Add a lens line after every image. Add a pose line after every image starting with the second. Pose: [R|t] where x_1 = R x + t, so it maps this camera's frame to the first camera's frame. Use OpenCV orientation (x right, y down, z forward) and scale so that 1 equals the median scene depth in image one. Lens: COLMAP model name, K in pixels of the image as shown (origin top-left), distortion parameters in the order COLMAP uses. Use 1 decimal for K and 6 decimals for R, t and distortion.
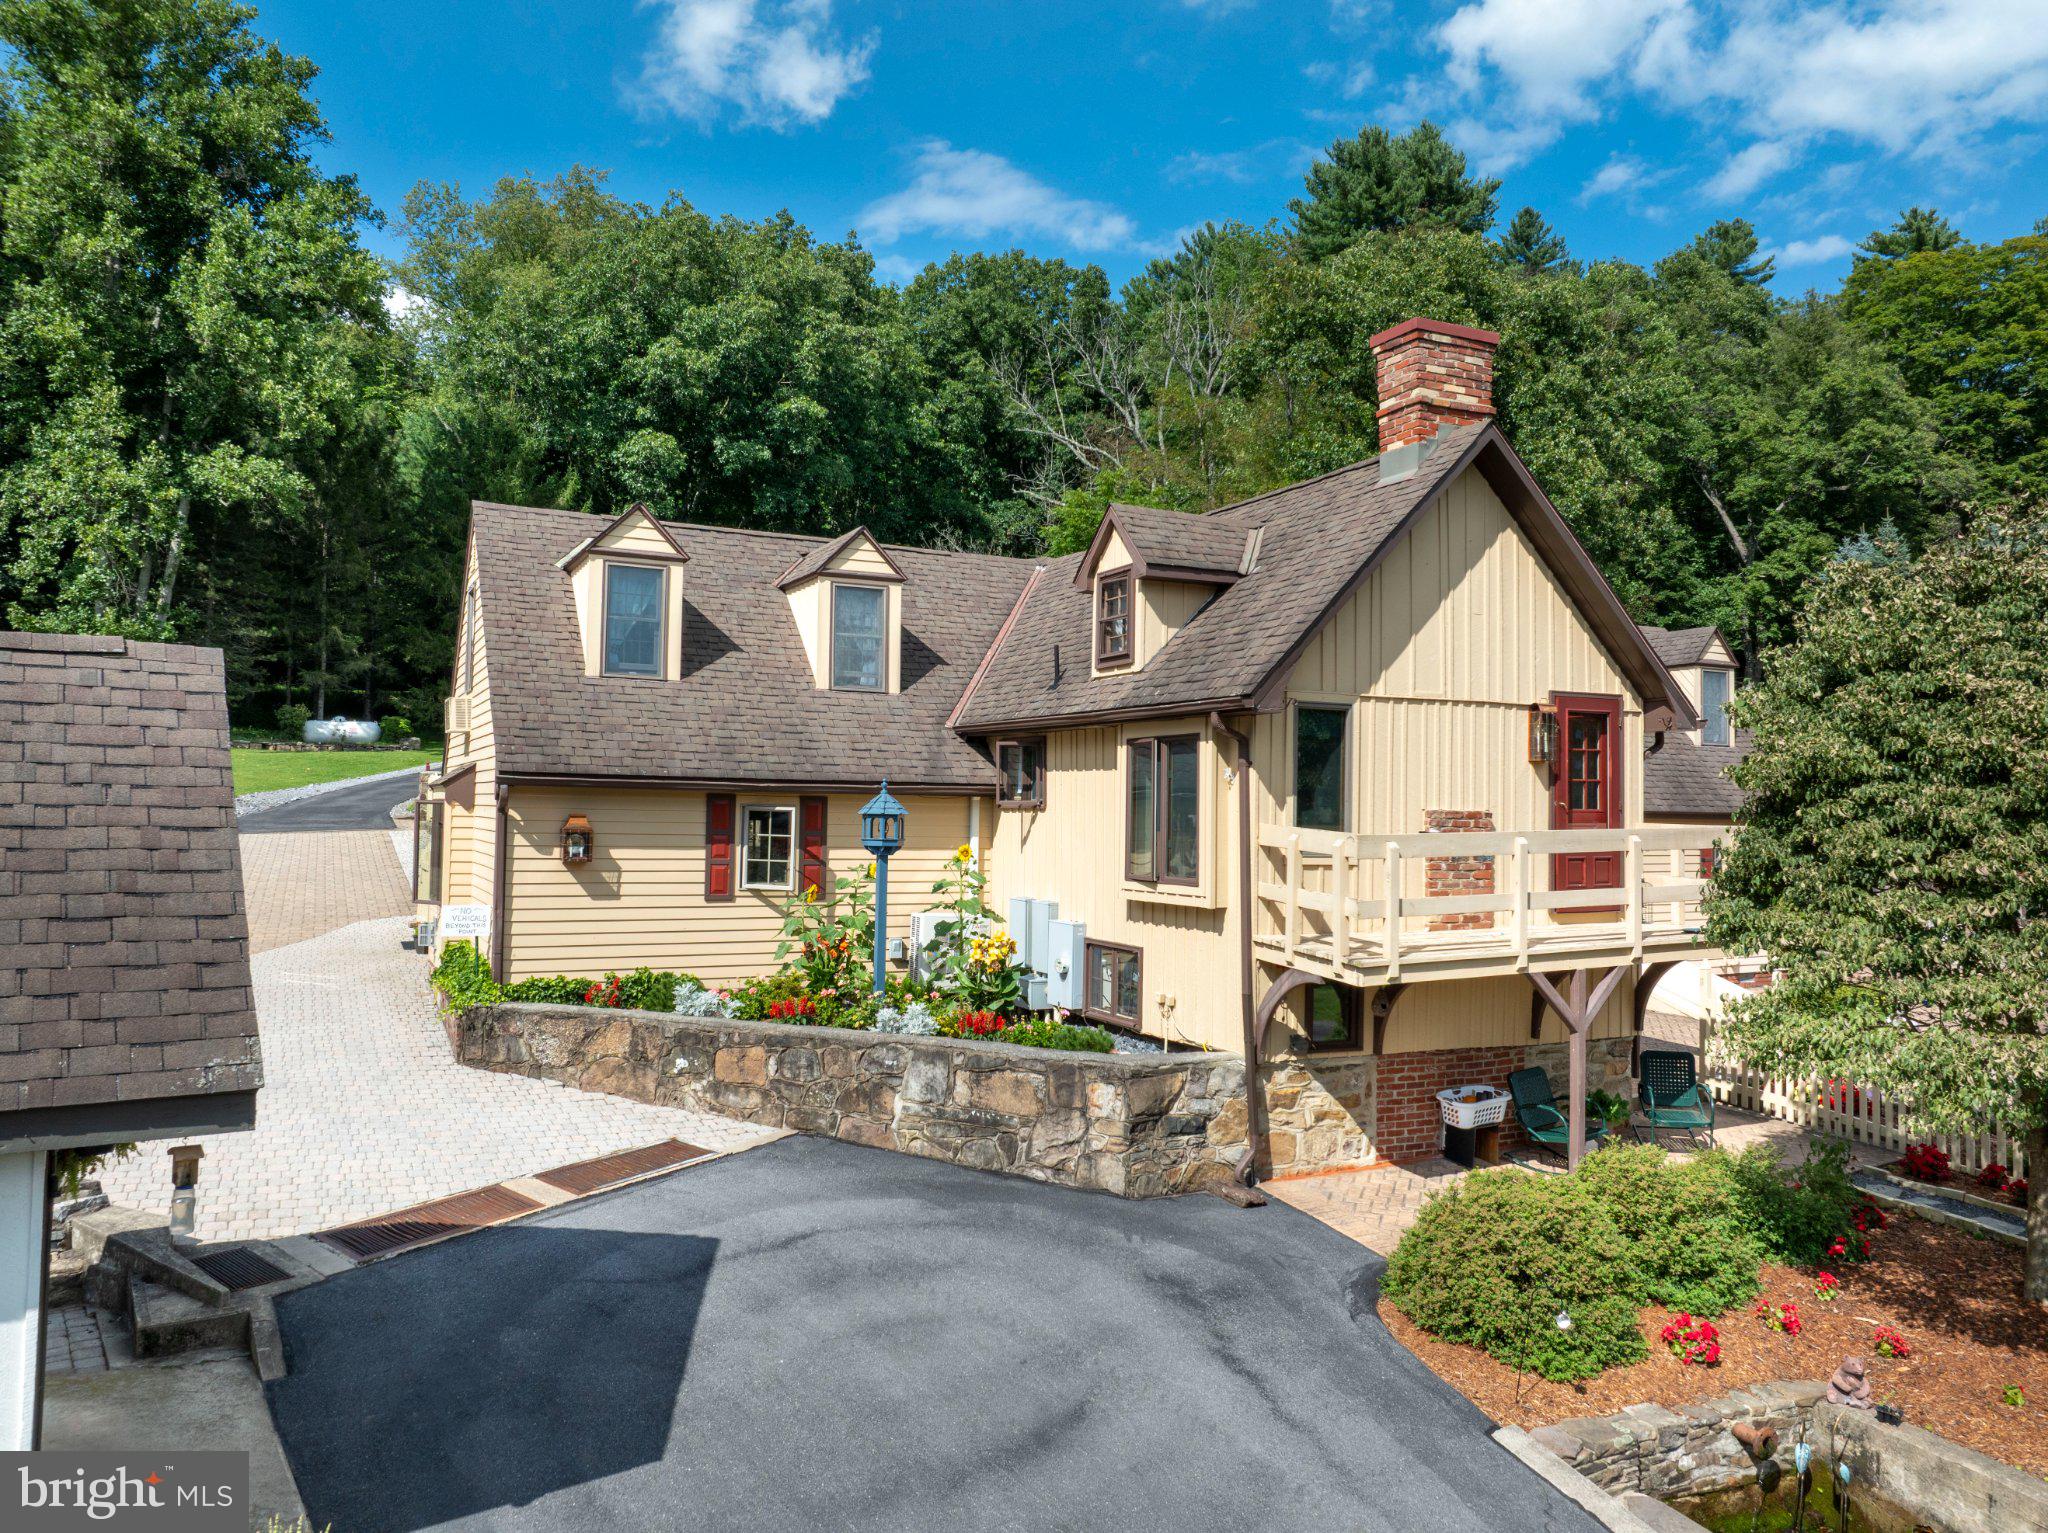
lens RADIAL K [[1440.9, 0, 1012.4], [0, 1440.9, 758.6], [0, 0, 1]] dist [-0.032951, 0.010061]
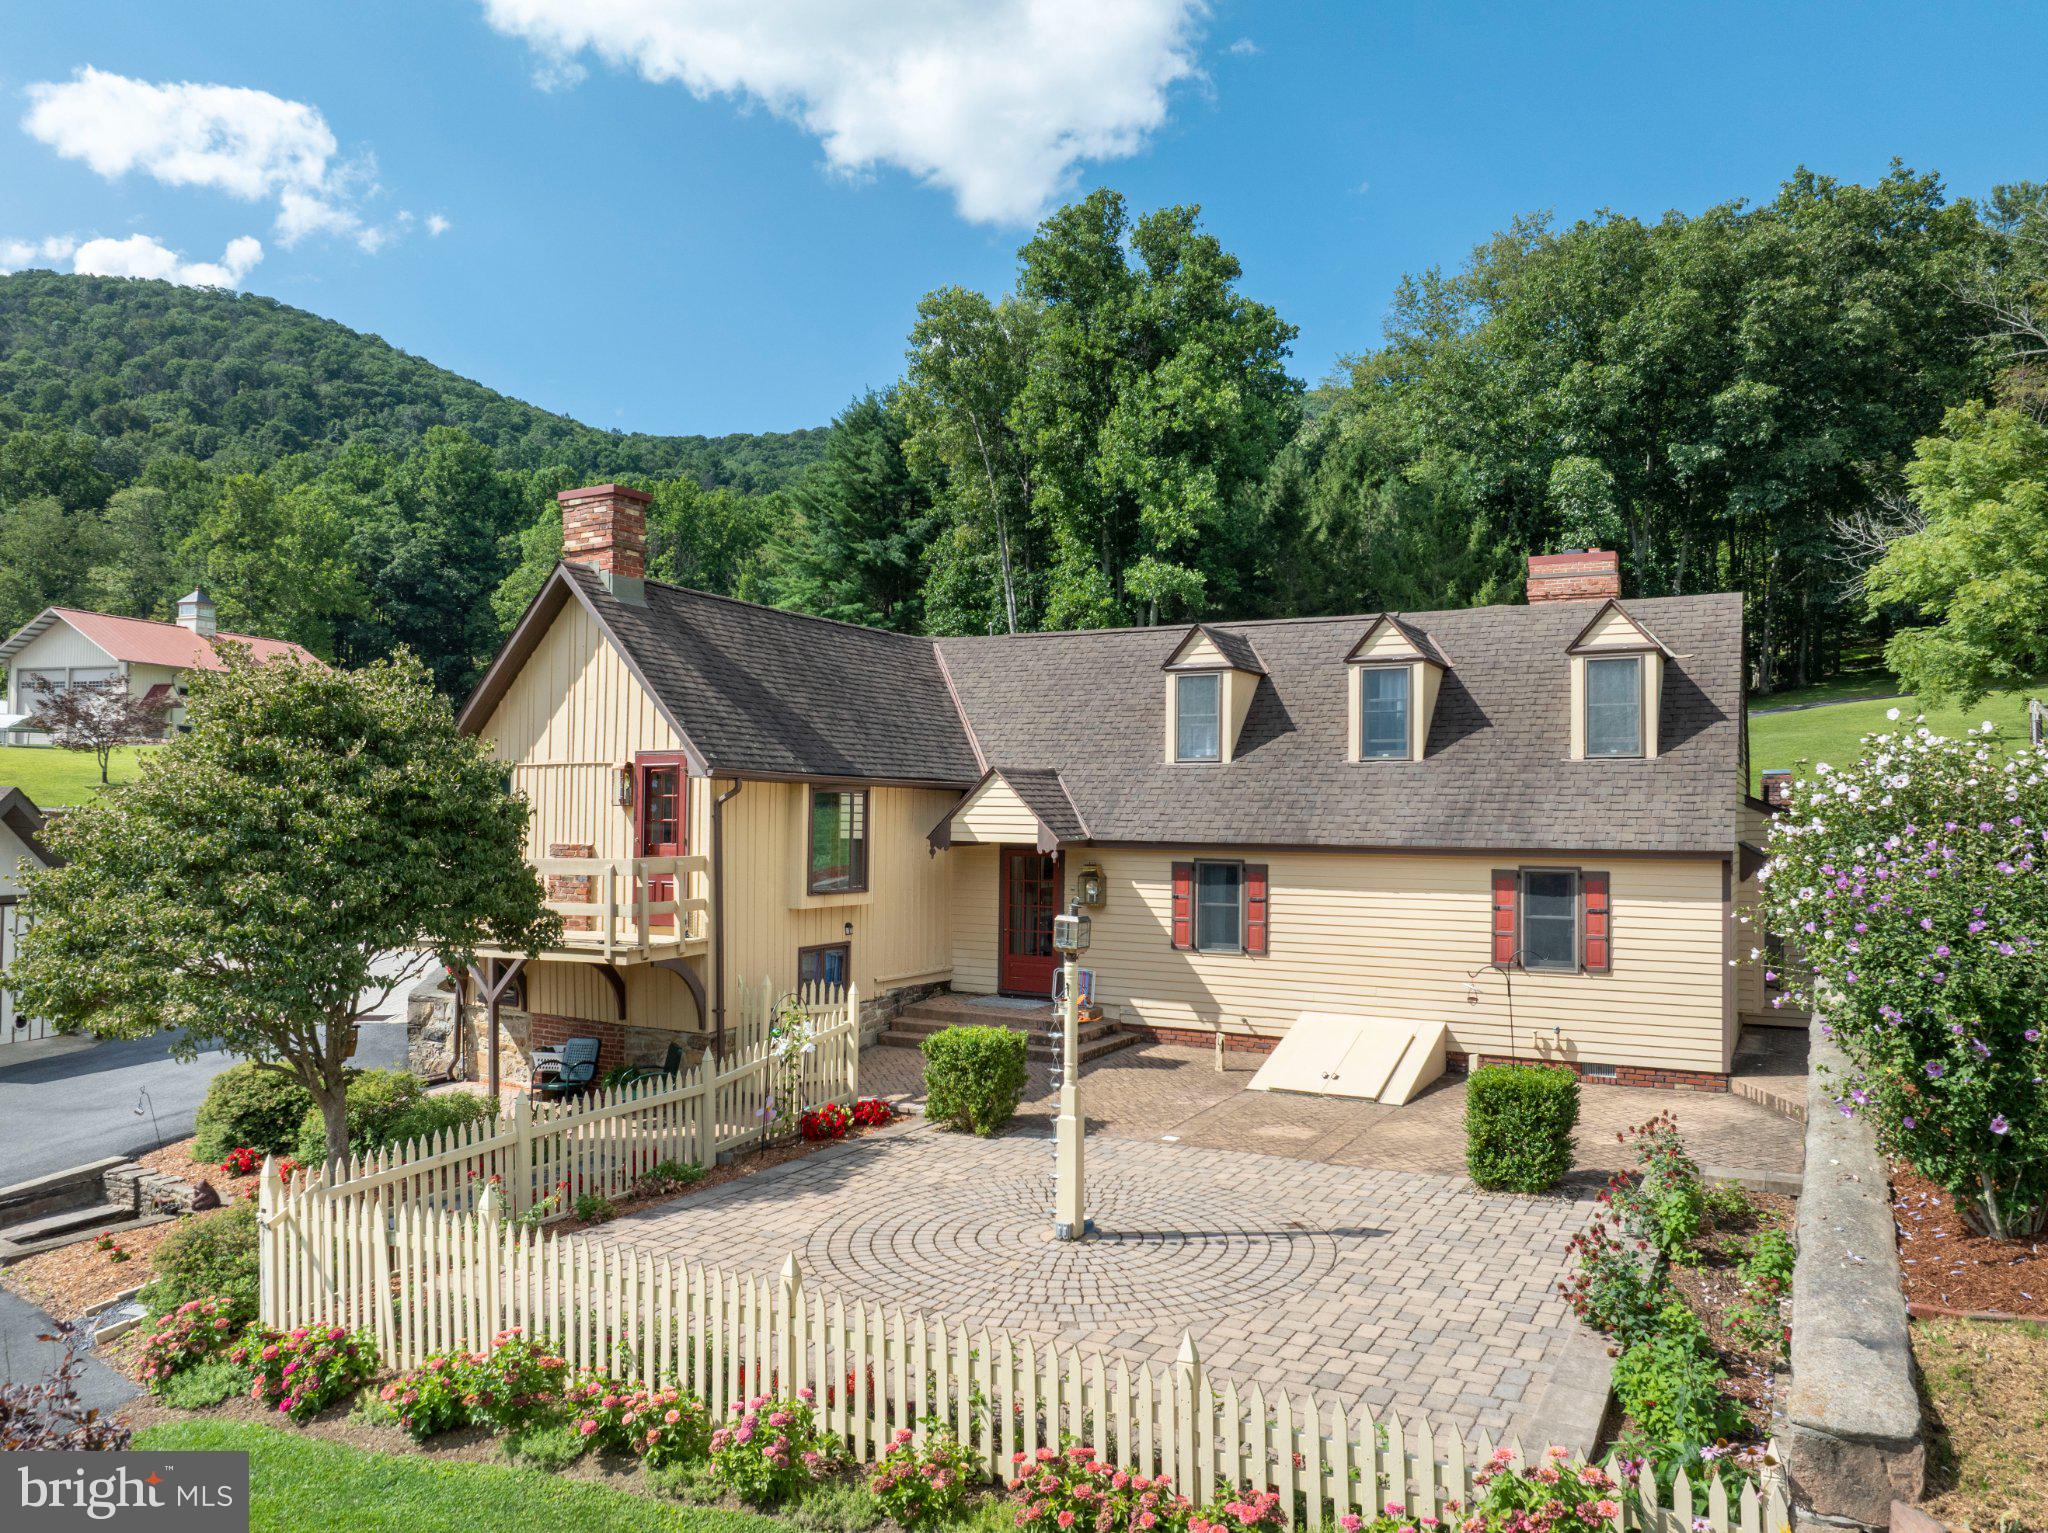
lens RADIAL K [[1440.9, 0, 1029.7], [0, 1440.9, 781.6], [0, 0, 1]] dist [-0.032951, 0.010061]
pose [[0.579913, -0.034853, -0.813932, 1.497607], [0.033514, 0.999259, -0.018911, 0.015549], [0.813989, -0.016312, 0.580652, 0.491341]]
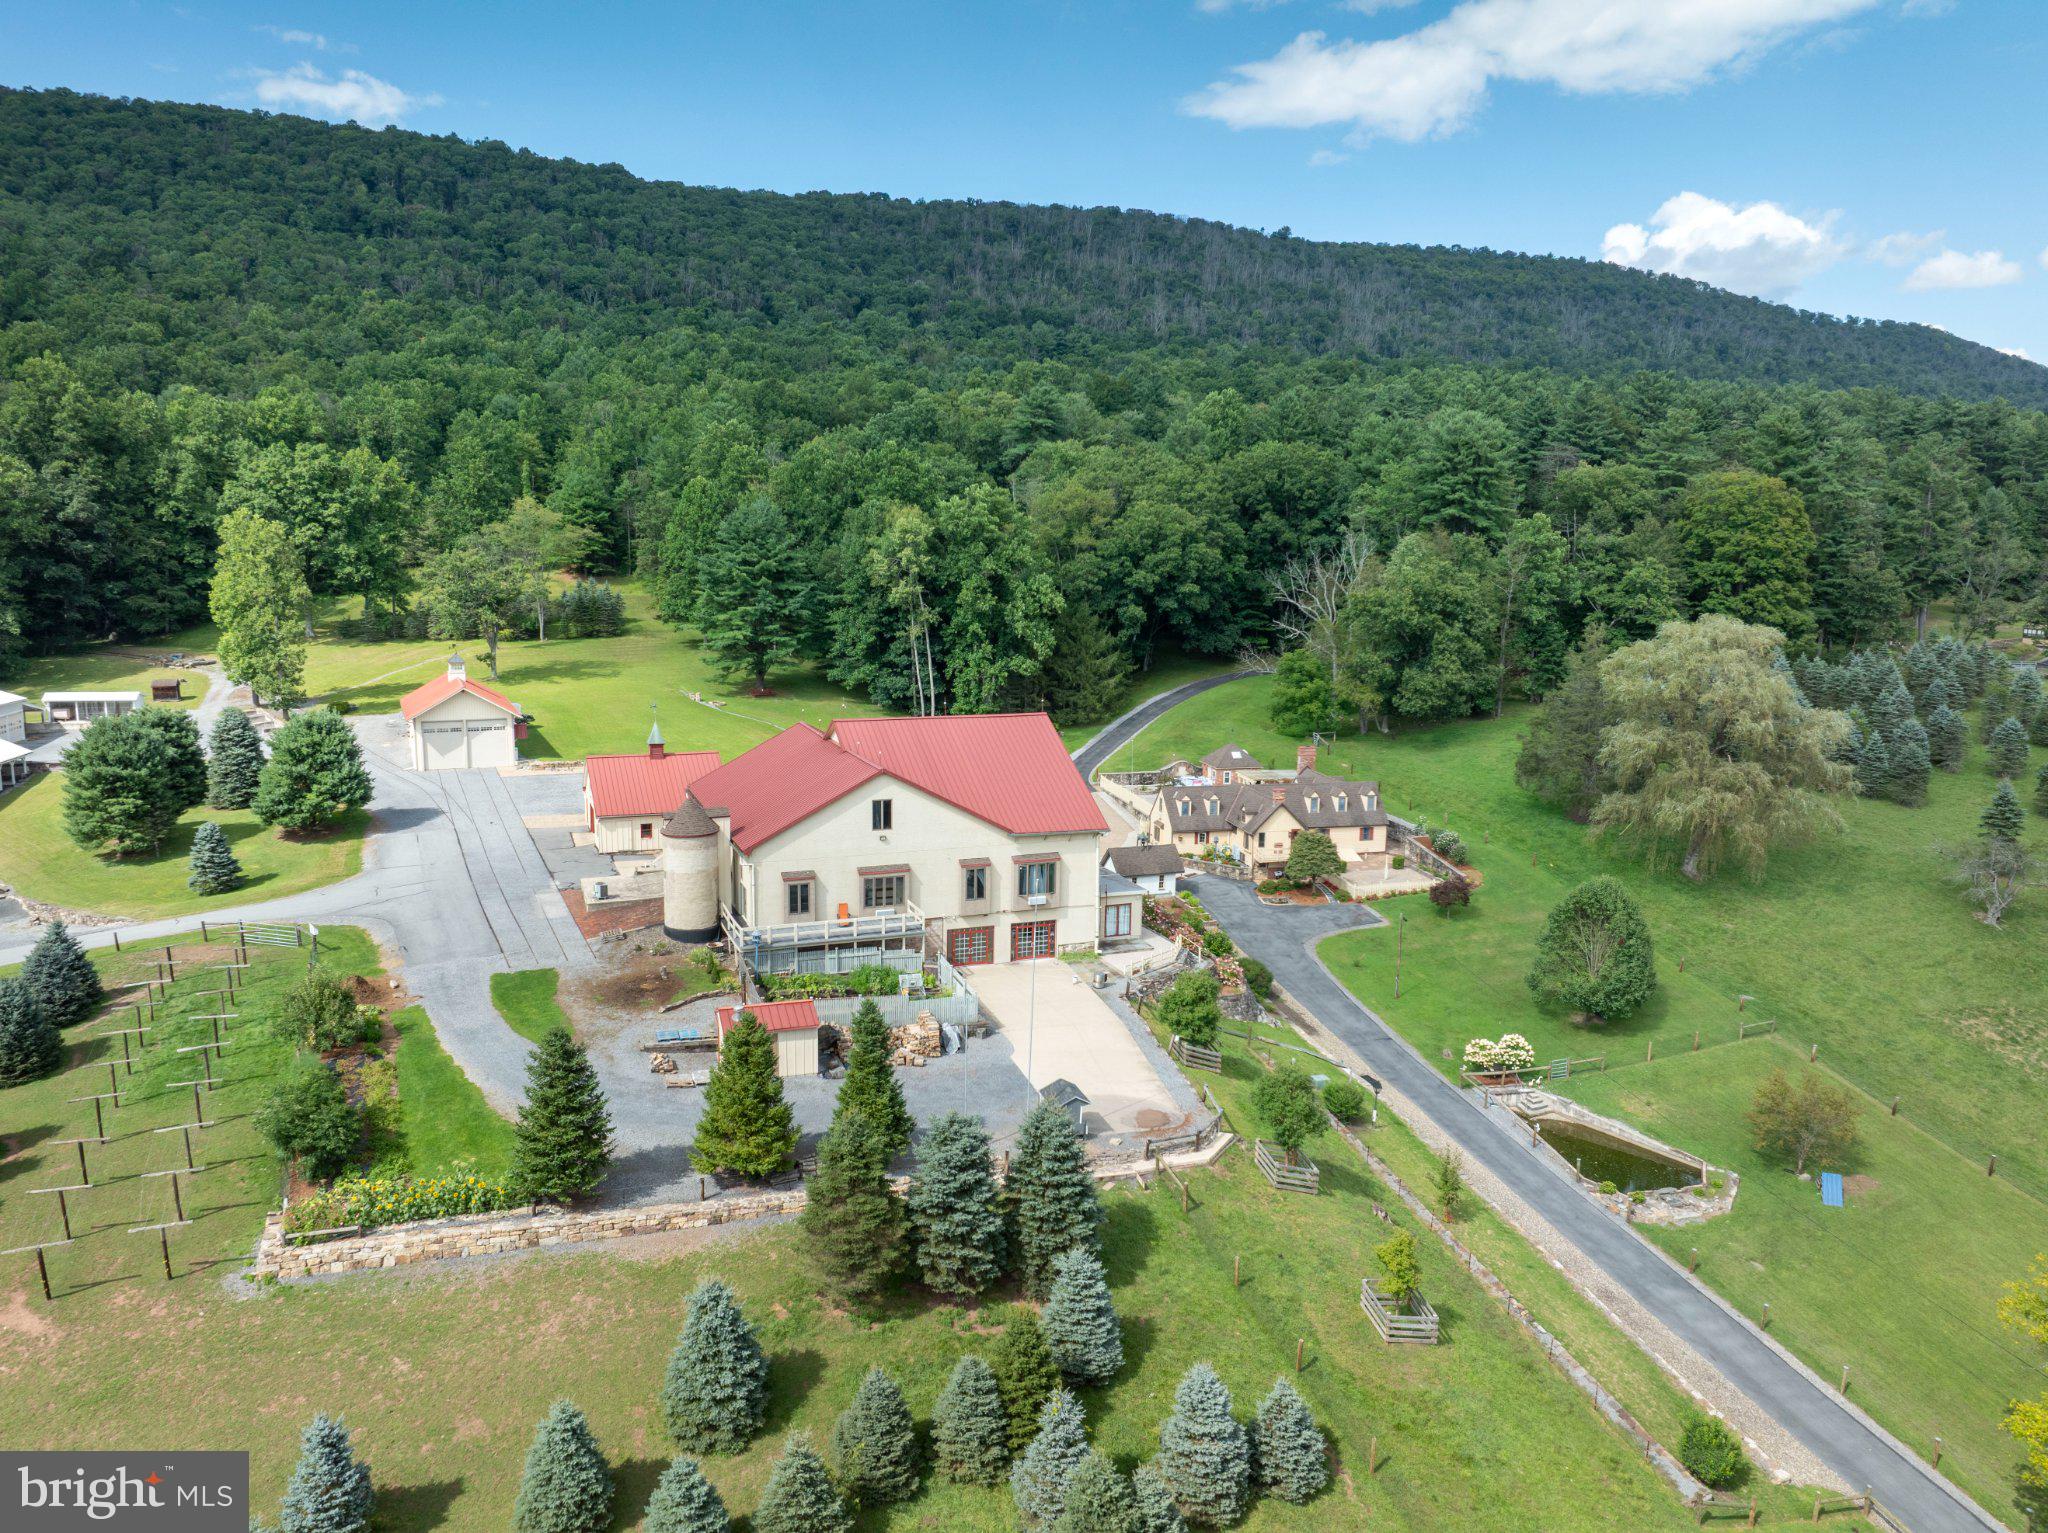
lens RADIAL K [[1440.9, 0, 1026.3], [0, 1440.9, 760.6], [0, 0, 1]] dist [-0.032951, 0.010061]
pose [[0.973478, 0.028513, -0.226999, 0.725416], [0.014663, 0.982388, 0.186277, -1.987674], [0.228312, -0.184665, 0.955914, -7.245063]]
